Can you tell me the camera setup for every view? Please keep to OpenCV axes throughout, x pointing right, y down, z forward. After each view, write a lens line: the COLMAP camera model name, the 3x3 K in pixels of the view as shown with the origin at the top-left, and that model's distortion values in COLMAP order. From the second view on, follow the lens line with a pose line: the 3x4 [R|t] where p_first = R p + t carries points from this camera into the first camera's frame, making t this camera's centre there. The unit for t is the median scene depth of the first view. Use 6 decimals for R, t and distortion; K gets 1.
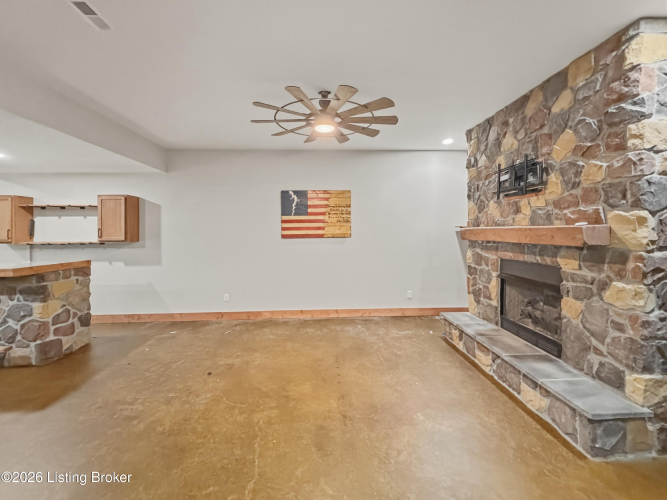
lens RADIAL K [[284.0, 0, 336.1], [0, 284.0, 226.2], [0, 0, 1]] dist [0.001796, -0.000196]
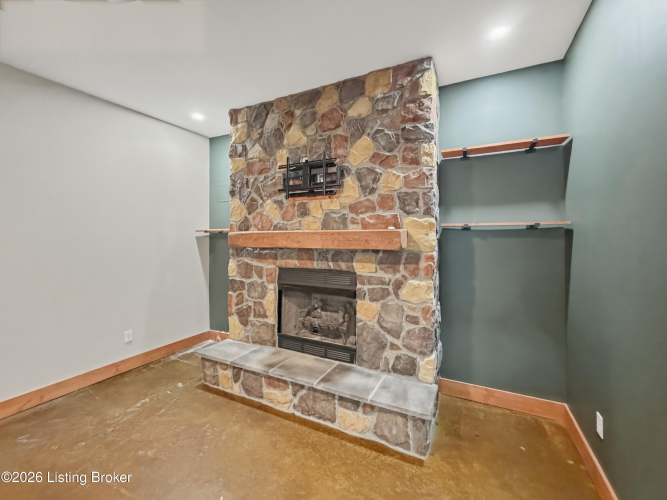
lens RADIAL K [[284.0, 0, 323.4], [0, 284.0, 230.3], [0, 0, 1]] dist [0.001796, -0.000196]
pose [[0.513549, 0.019606, 0.857836, -0.126463], [-0.011871, 0.999806, -0.015745, 0.016203], [-0.857978, -0.002097, 0.513682, 0.567851]]
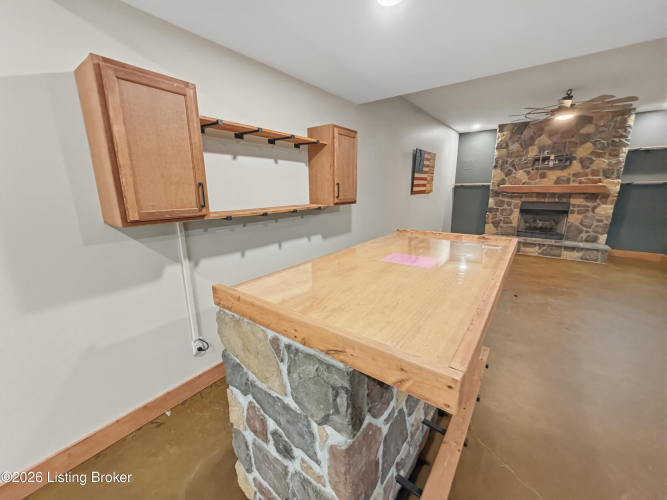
lens RADIAL K [[269.5, 0, 317.0], [0, 269.5, 245.9], [0, 0, 1]] dist [0.000549, -0.000323]
pose [[0.648972, -0.160583, 0.743672, -2.286025], [-0.008524, 0.975875, 0.218162, 0.024241], [-0.760764, -0.147920, 0.631947, 1.106504]]
